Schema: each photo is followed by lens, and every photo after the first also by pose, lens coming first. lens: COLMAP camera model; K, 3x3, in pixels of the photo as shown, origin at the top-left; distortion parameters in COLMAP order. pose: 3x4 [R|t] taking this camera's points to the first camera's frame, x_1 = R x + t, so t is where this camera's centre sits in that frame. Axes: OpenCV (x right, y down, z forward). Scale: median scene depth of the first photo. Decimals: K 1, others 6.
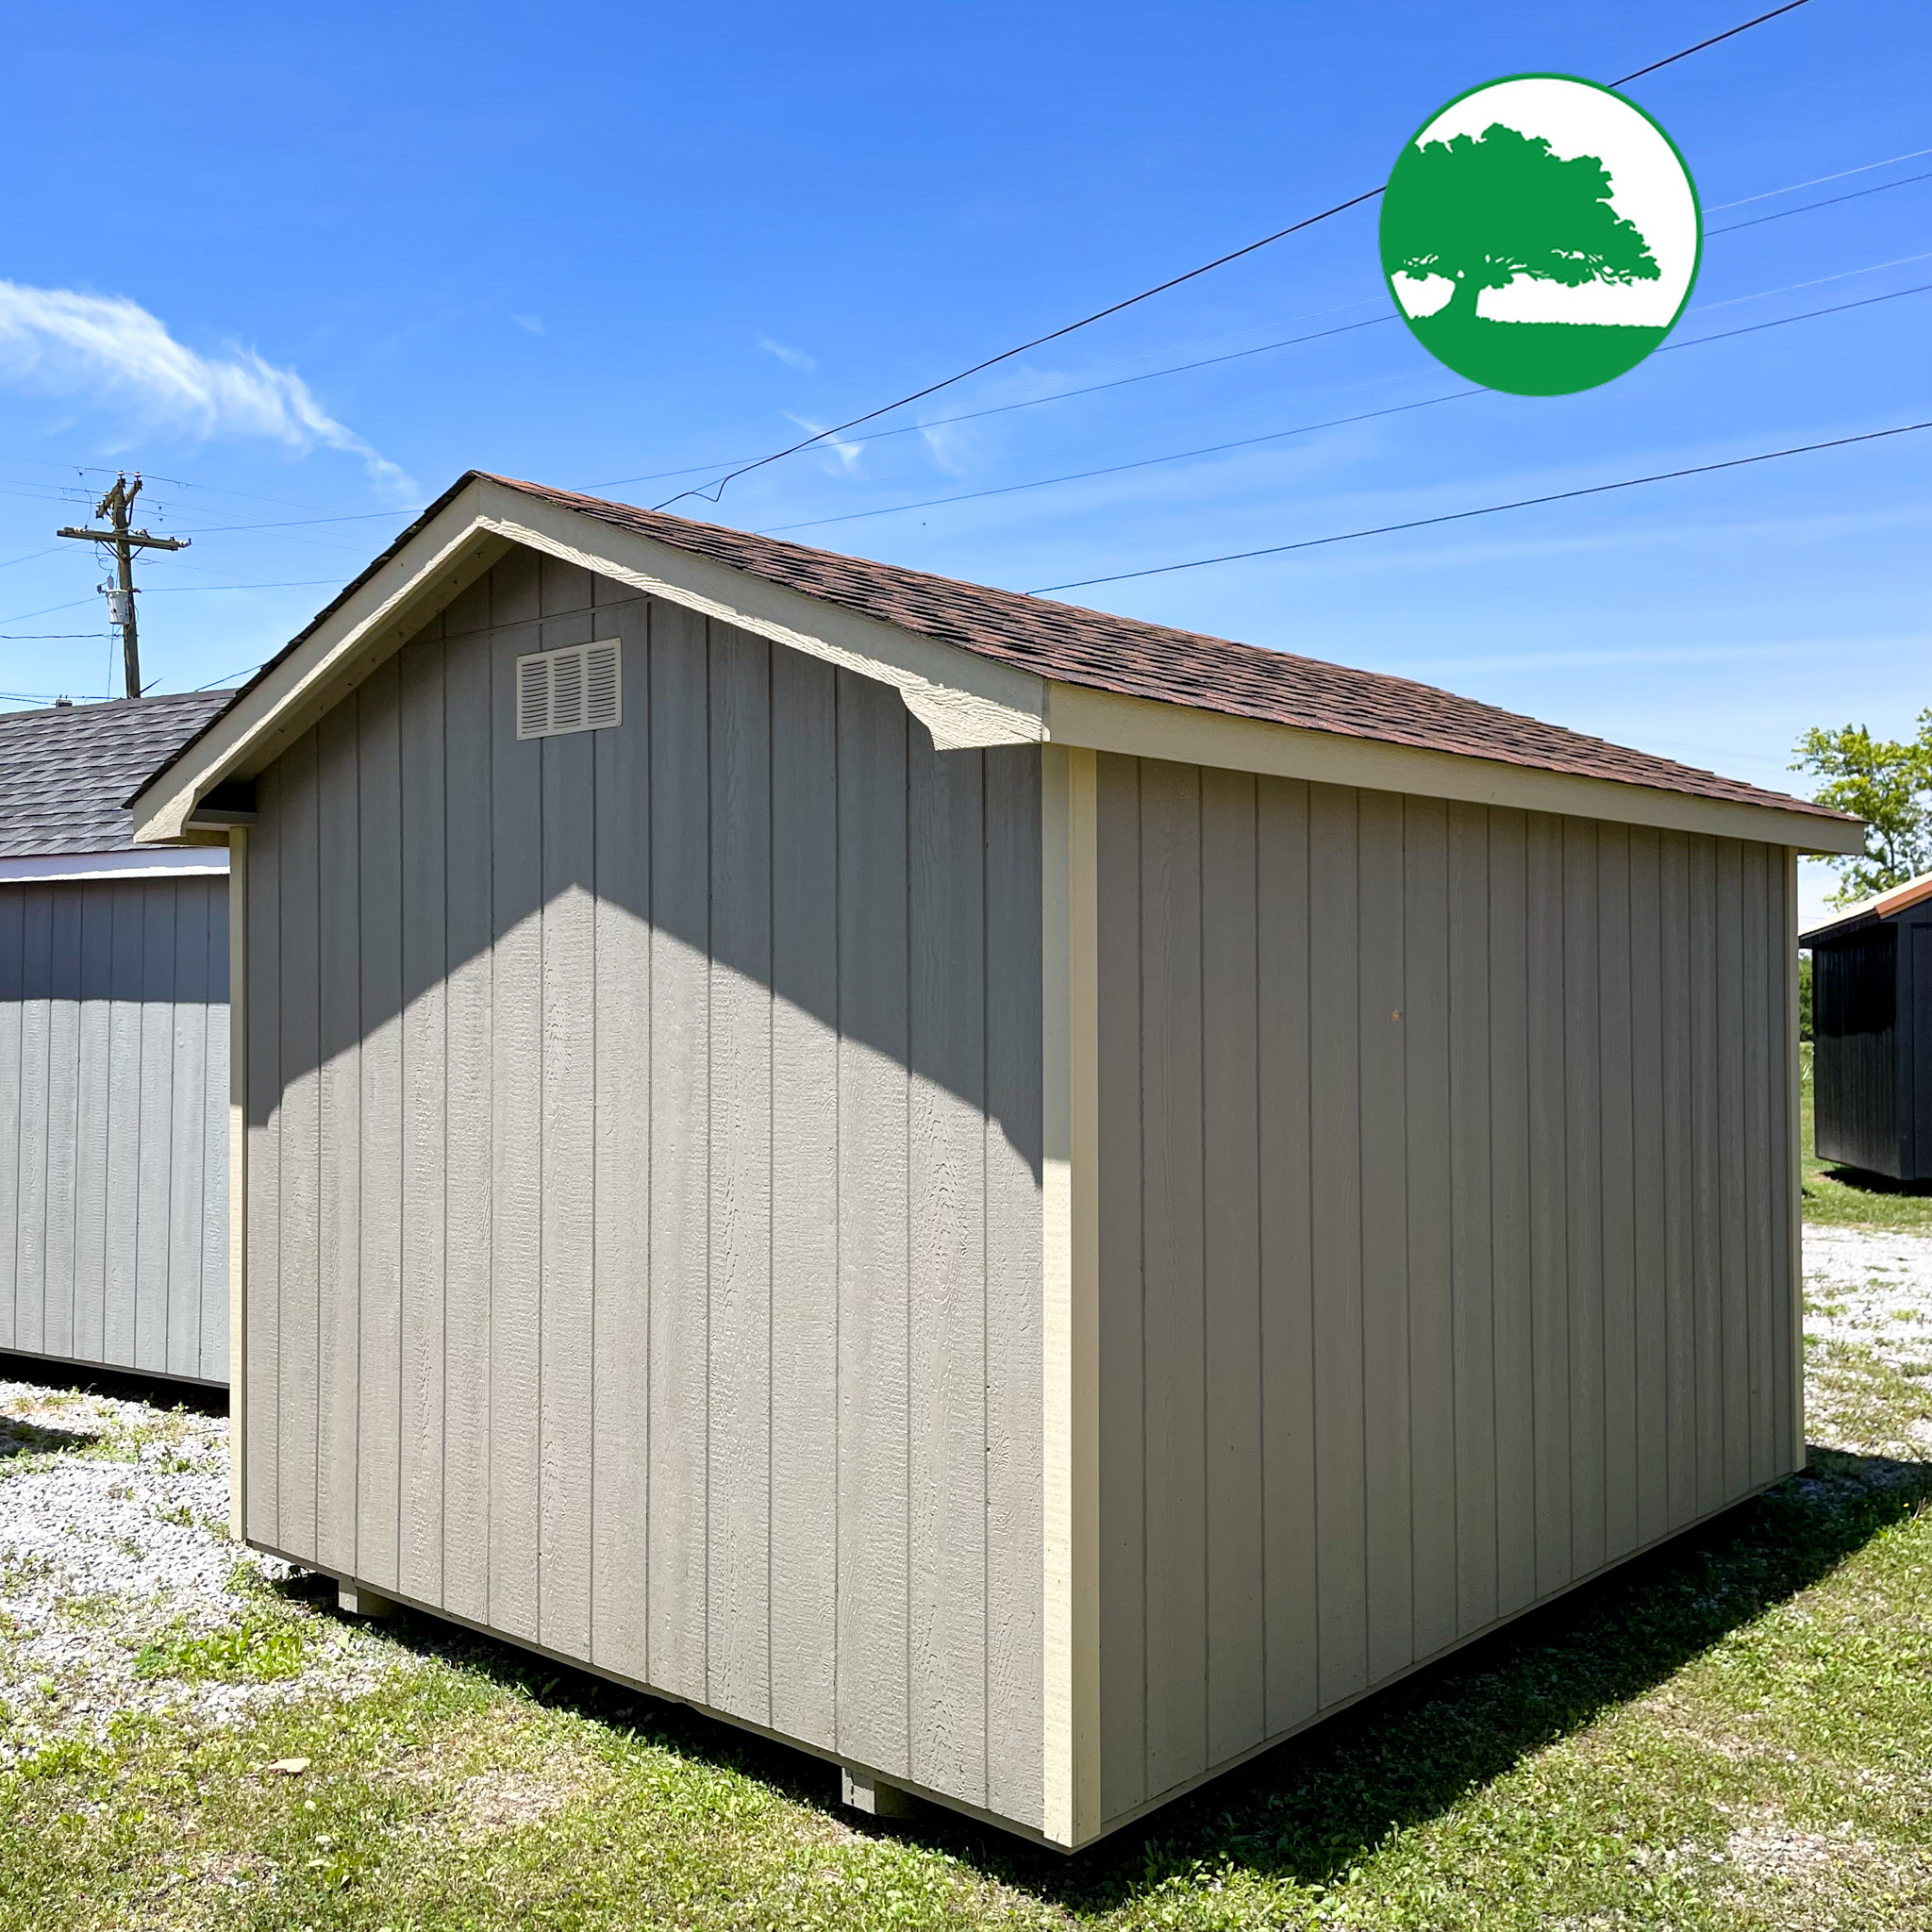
lens RADIAL K [[2101.5, 0, 956.1], [0, 2101.5, 969.3], [0, 0, 1]] dist [0.123128, -0.120220]
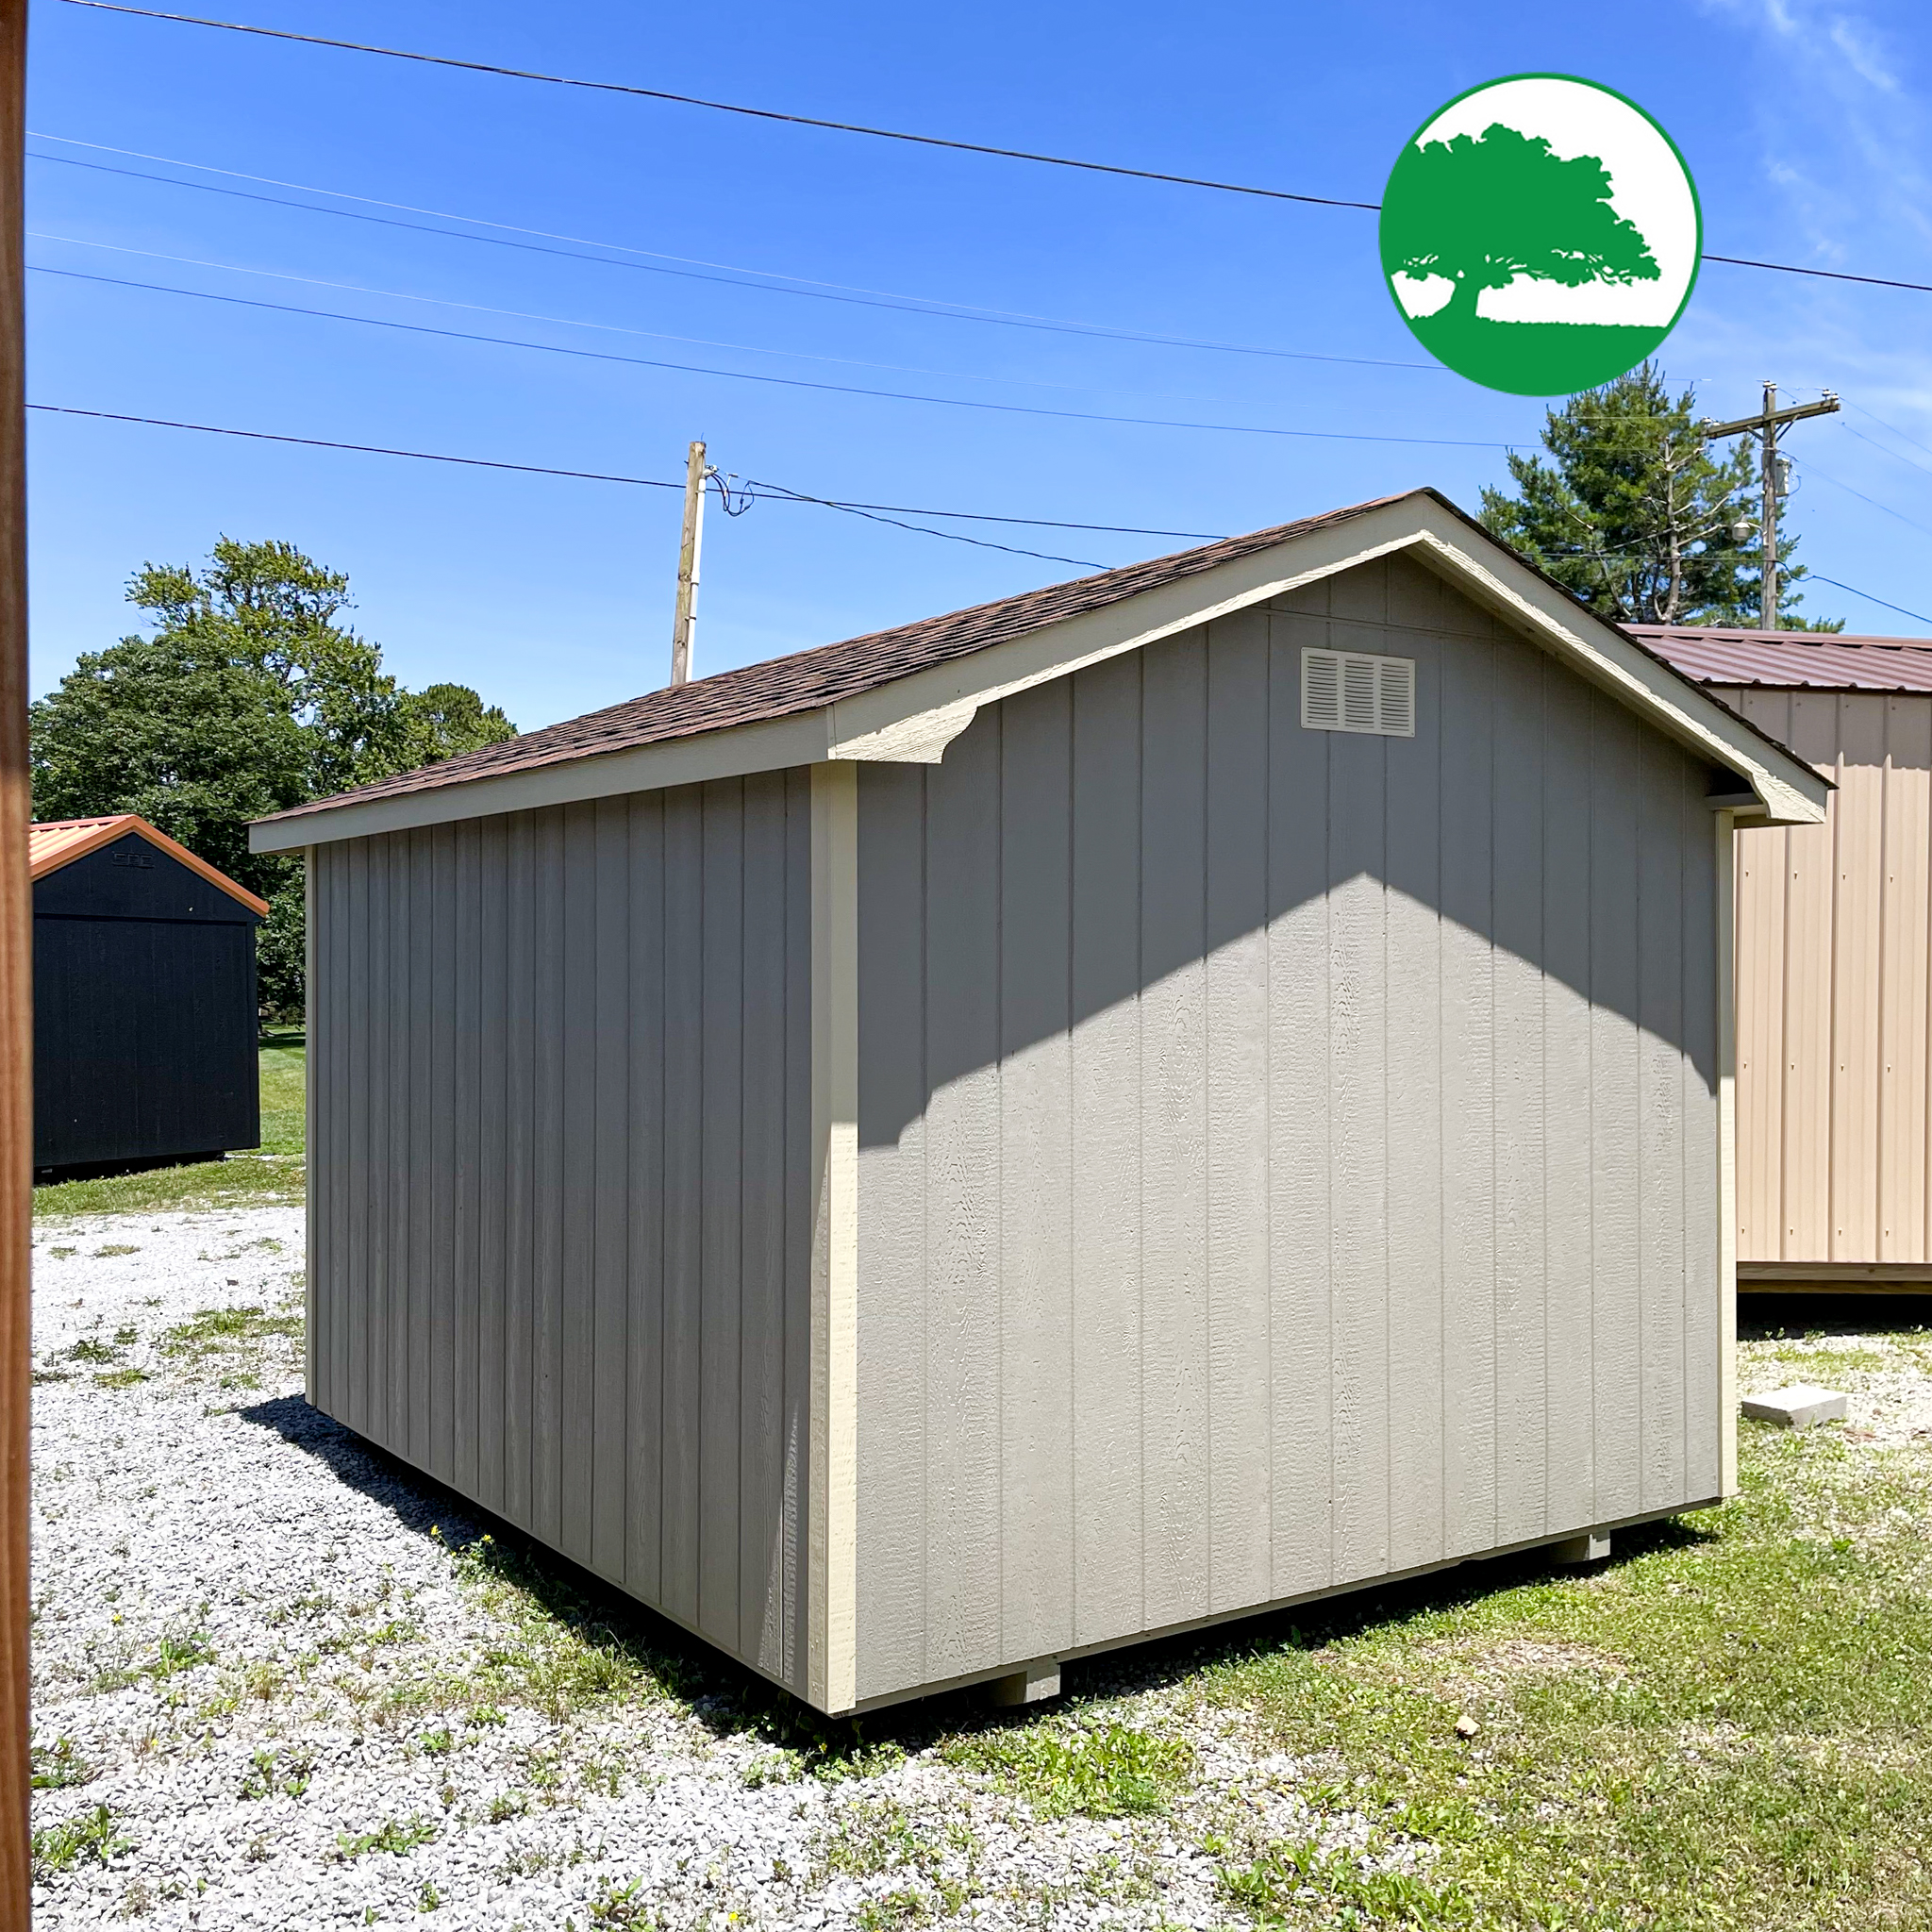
lens RADIAL K [[2101.5, 0, 956.1], [0, 2101.5, 969.3], [0, 0, 1]] dist [0.123128, -0.120220]
pose [[0.167747, 0.002343, 0.985827, -1.294432], [-0.009982, 0.999950, -0.000678, 0.012469], [-0.985780, -0.009727, 0.167762, 1.027124]]
